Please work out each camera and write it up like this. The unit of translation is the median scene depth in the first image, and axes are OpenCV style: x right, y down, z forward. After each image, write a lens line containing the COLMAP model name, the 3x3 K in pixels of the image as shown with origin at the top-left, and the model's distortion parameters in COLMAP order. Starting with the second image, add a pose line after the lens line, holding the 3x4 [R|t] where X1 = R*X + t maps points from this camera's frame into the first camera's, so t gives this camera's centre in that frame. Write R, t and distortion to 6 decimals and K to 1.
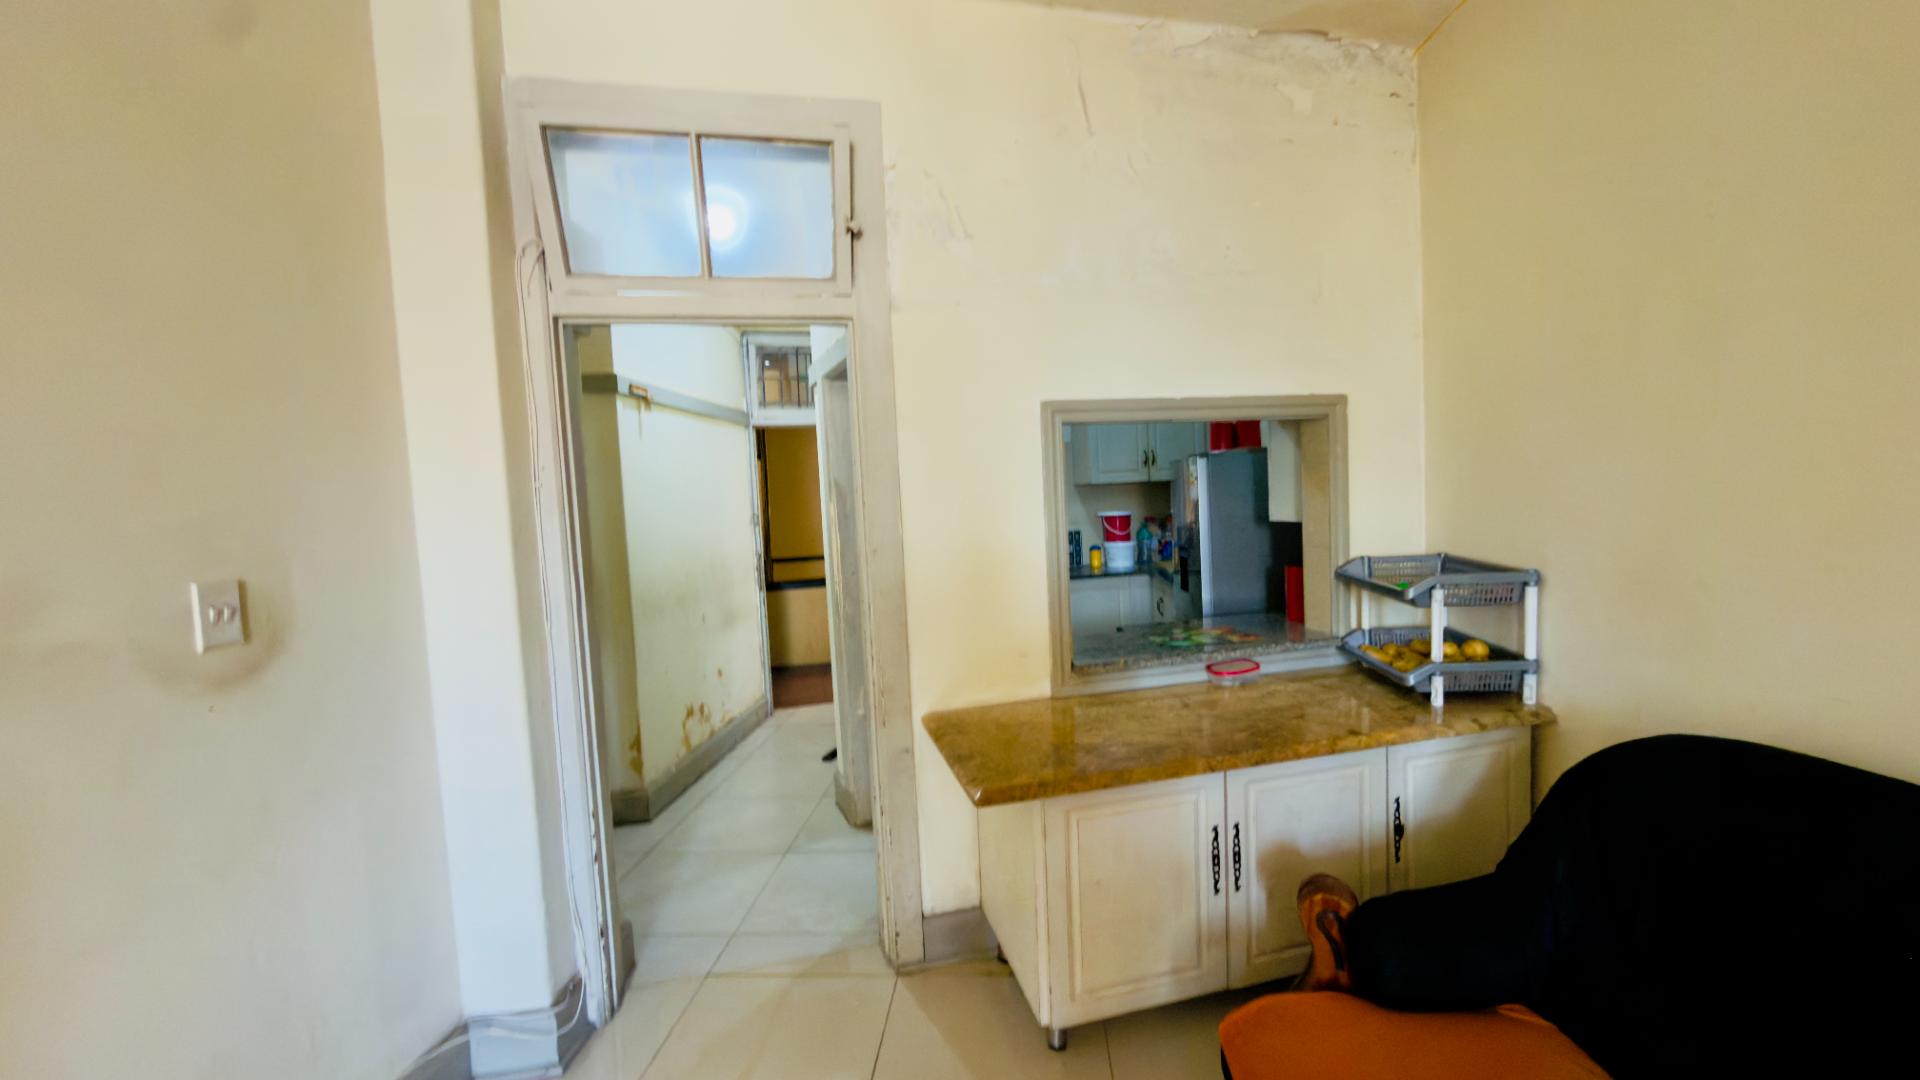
lens RADIAL K [[767.6, 0, 958.9], [0, 767.6, 540.9], [0, 0, 1]] dist [-0.001091, 0.000361]
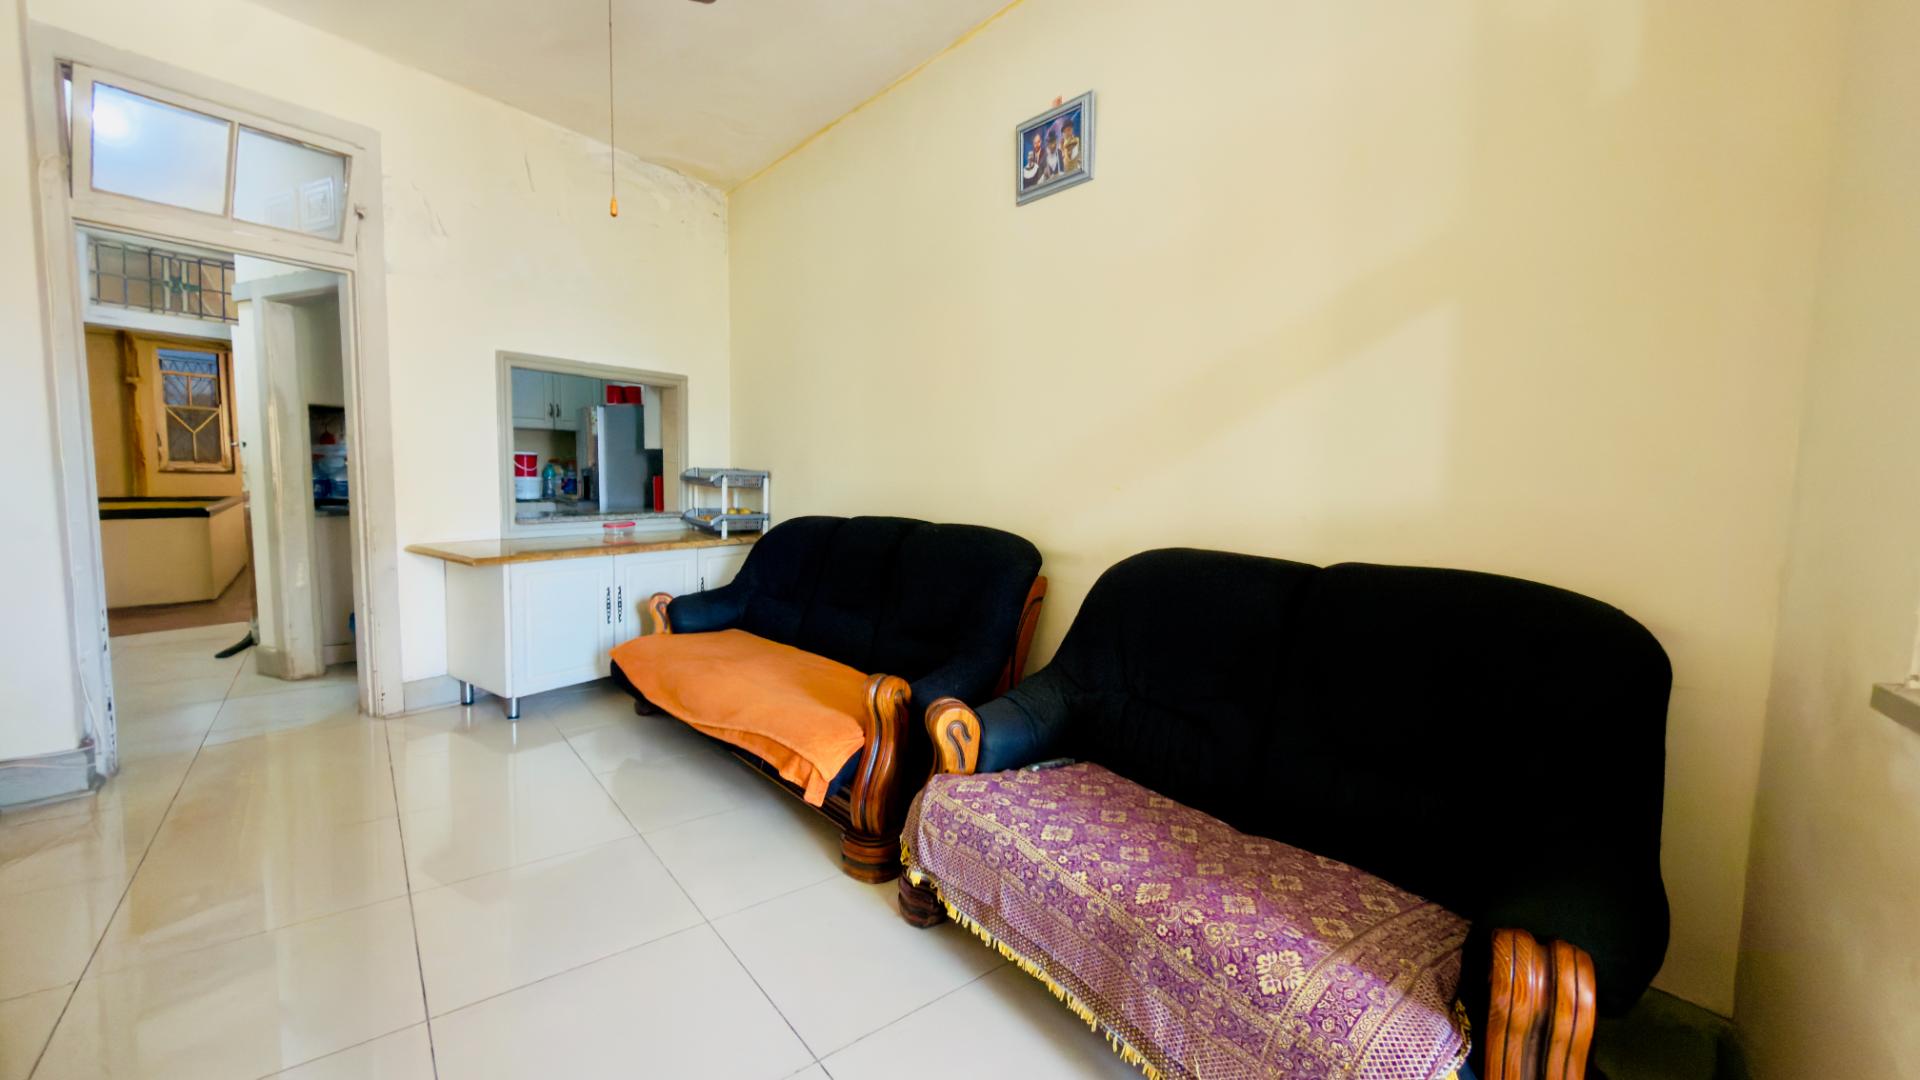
lens RADIAL K [[767.6, 0, 958.9], [0, 767.6, 540.9], [0, 0, 1]] dist [-0.001091, 0.000361]
pose [[0.731418, 0.003562, 0.681920, -0.246178], [-0.016368, 0.999790, 0.012334, 0.158866], [-0.681732, -0.020183, 0.731323, -0.736836]]
